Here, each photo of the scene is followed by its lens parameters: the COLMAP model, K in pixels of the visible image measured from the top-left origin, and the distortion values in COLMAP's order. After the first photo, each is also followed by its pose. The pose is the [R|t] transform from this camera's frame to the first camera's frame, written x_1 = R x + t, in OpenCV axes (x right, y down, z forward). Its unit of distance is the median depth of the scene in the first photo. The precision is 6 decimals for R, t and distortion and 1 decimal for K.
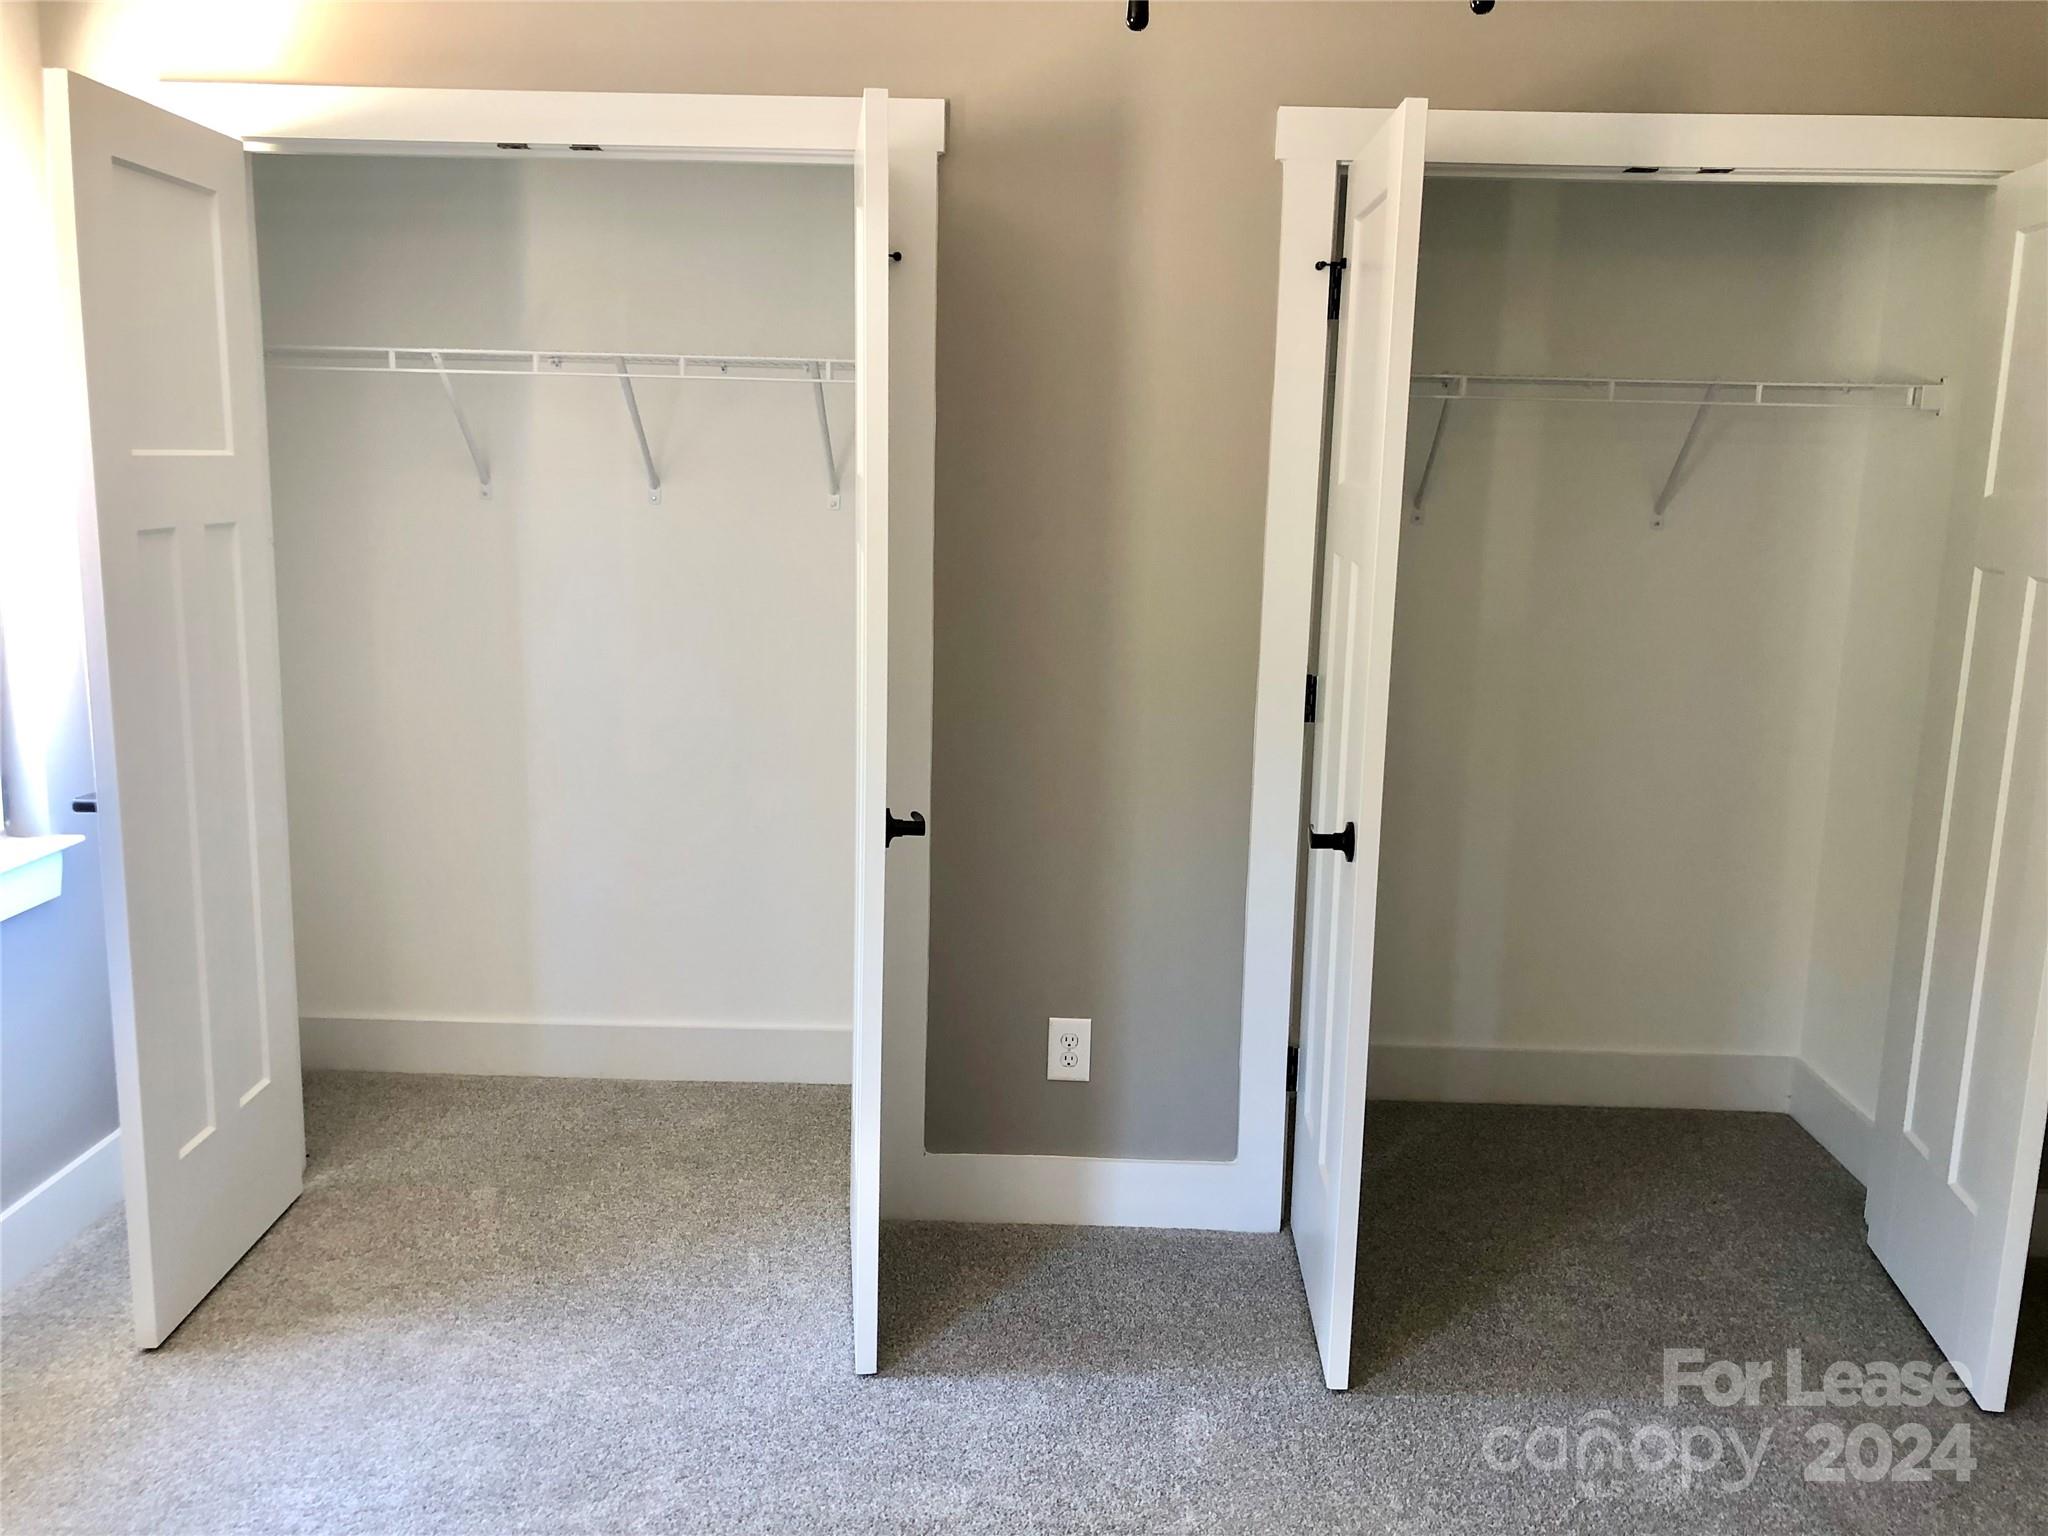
lens RADIAL K [[1665.1, 0, 1024.0], [0, 1665.1, 768.0], [0, 0, 1]] dist [0.005412, -0.005023]
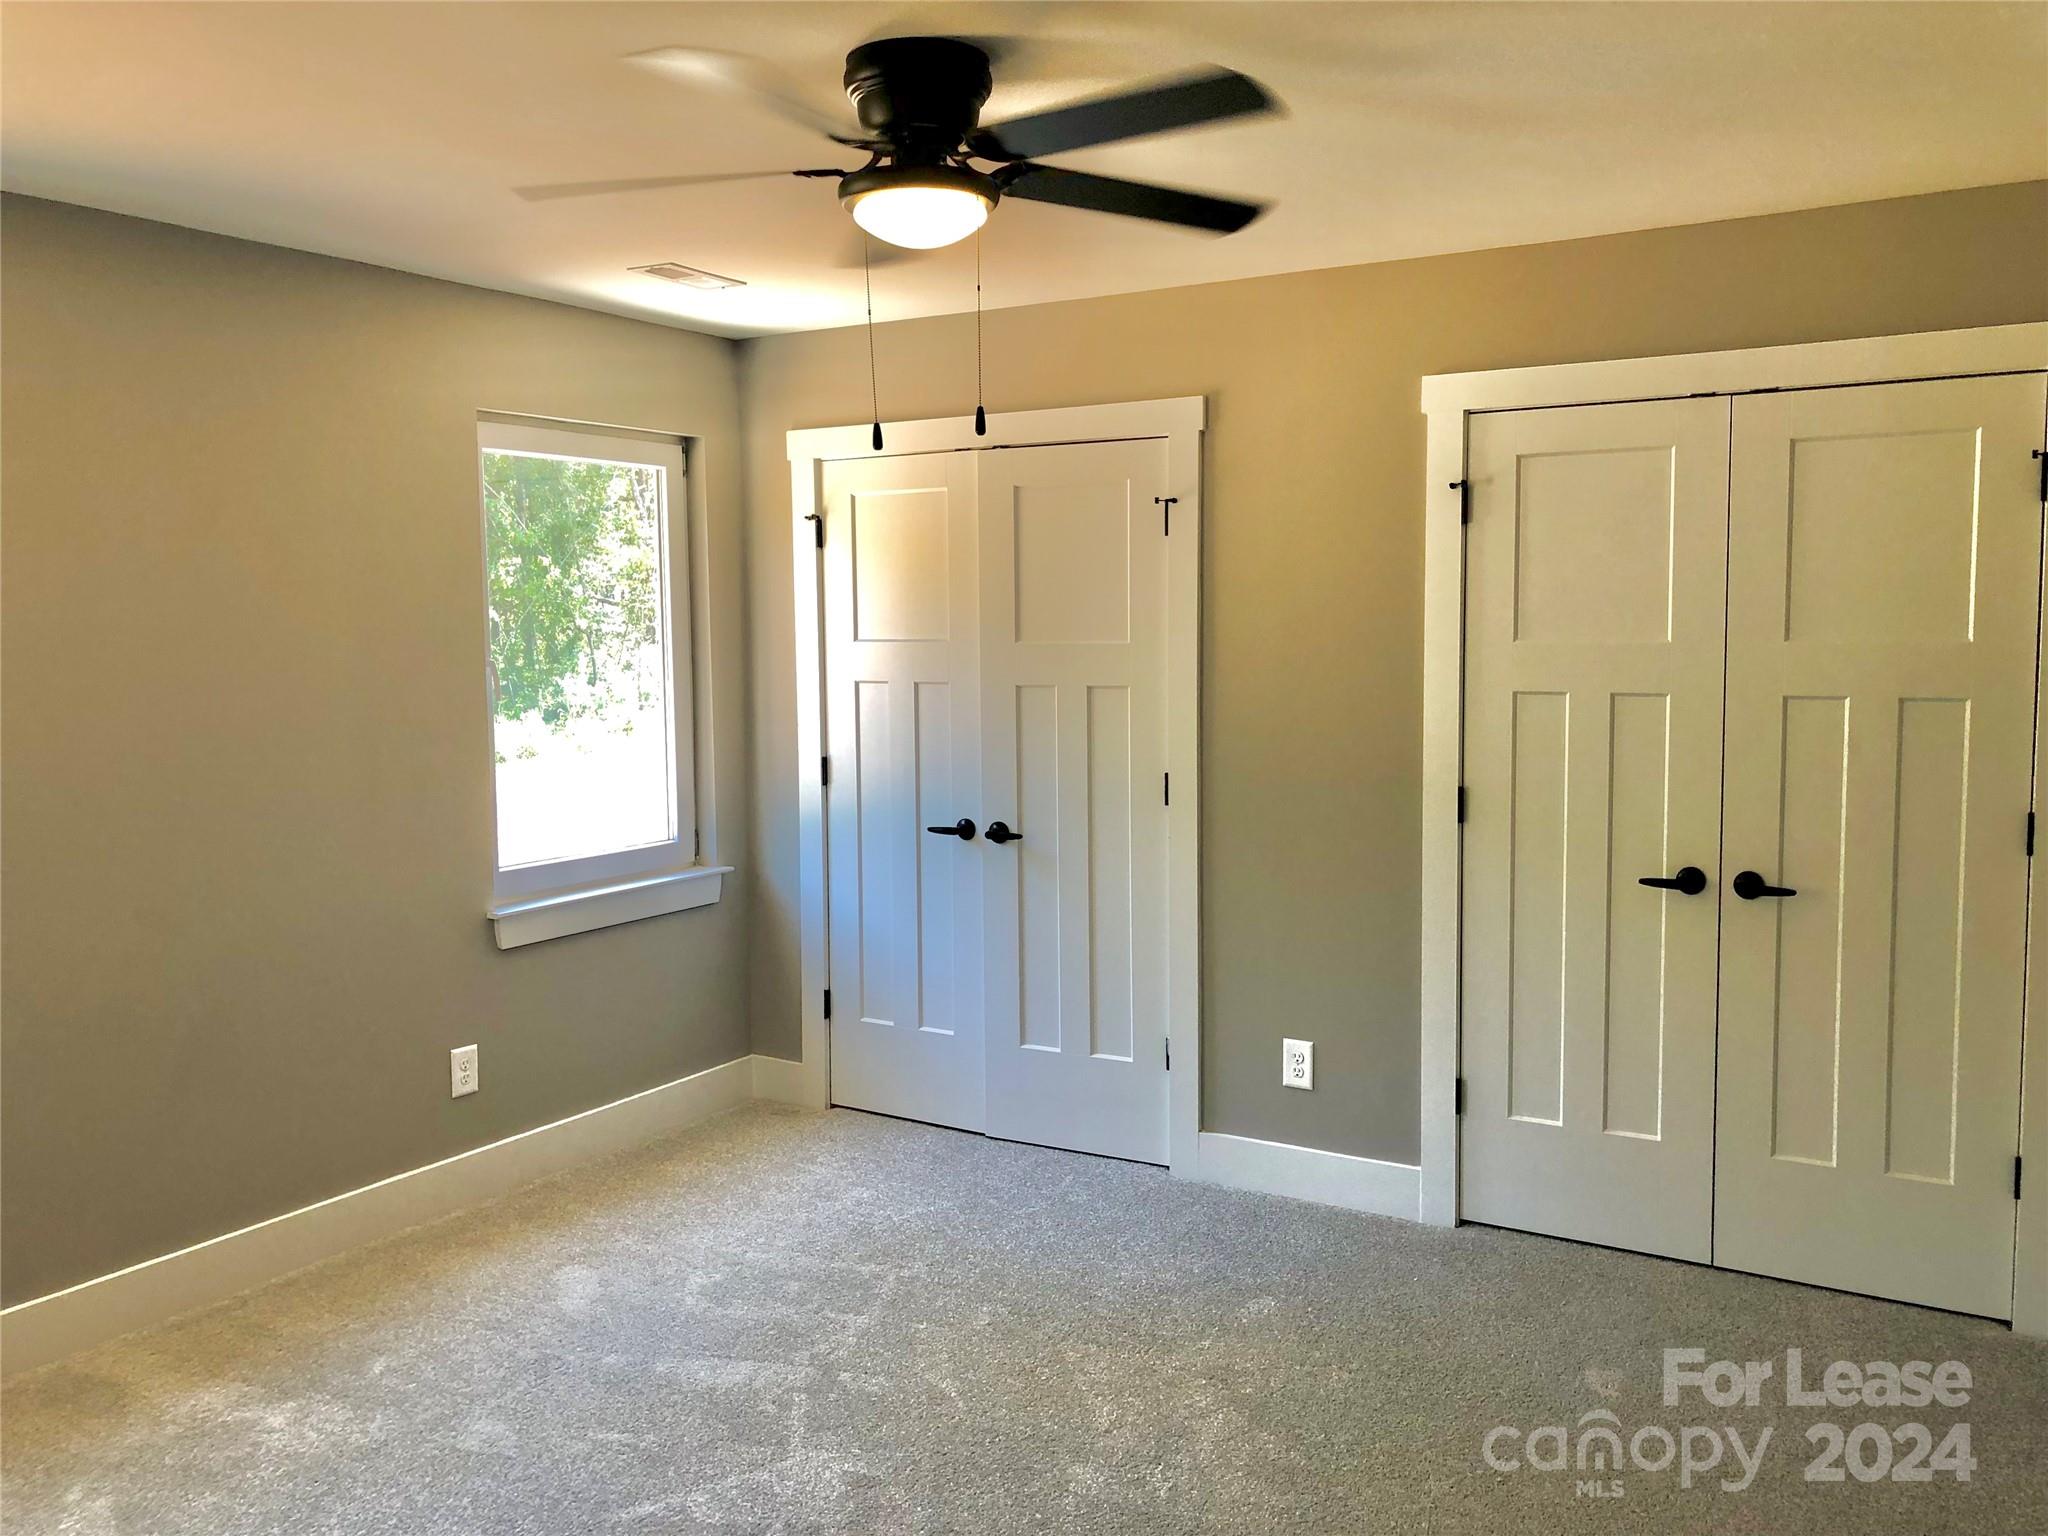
lens RADIAL K [[1665.1, 0, 1024.0], [0, 1665.1, 768.0], [0, 0, 1]] dist [0.005412, -0.005023]
pose [[0.856599, 0.014163, -0.515788, 0.577887], [-0.064261, 0.994769, -0.079407, 0.056867], [0.511965, 0.101165, 0.853028, -0.312170]]
